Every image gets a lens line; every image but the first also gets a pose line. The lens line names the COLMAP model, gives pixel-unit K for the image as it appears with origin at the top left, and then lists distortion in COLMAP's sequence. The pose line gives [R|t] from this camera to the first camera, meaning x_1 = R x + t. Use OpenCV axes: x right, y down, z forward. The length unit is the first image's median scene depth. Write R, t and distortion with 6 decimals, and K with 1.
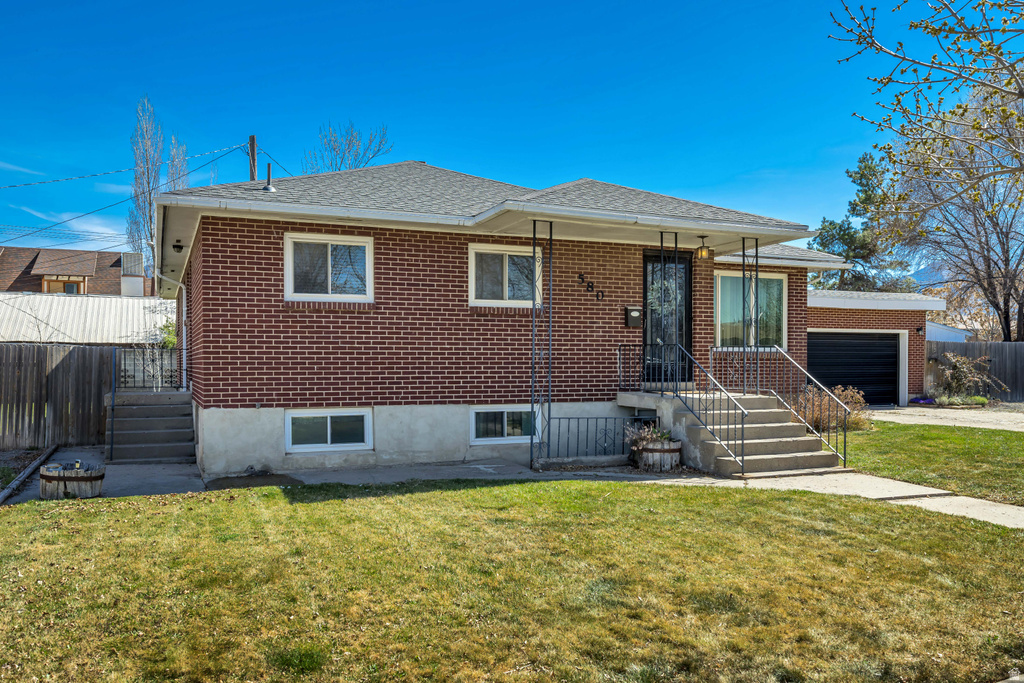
lens RADIAL K [[817.6, 0, 512.5], [0, 817.6, 337.5], [0, 0, 1]] dist [-0.013564, -0.000052]
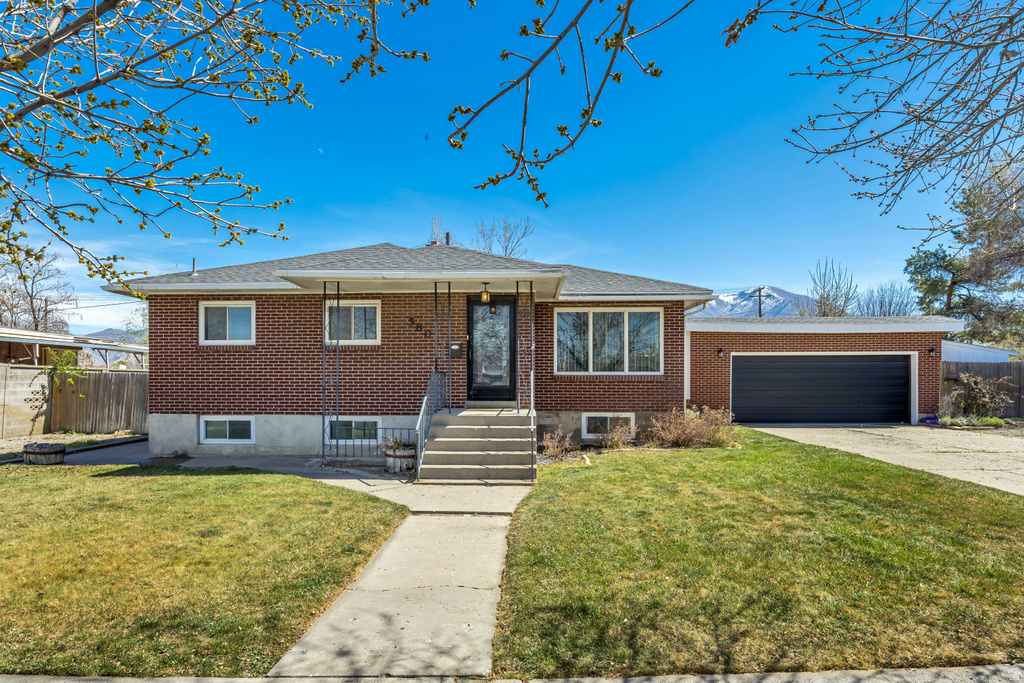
lens RADIAL K [[571.9, 0, 517.8], [0, 571.9, 349.1], [0, 0, 1]] dist [-0.008553, 0.000177]
pose [[0.903189, -0.023211, -0.428614, 0.663048], [0.013840, 0.999592, -0.024967, -0.002114], [0.429019, 0.016618, 0.903143, 0.253129]]
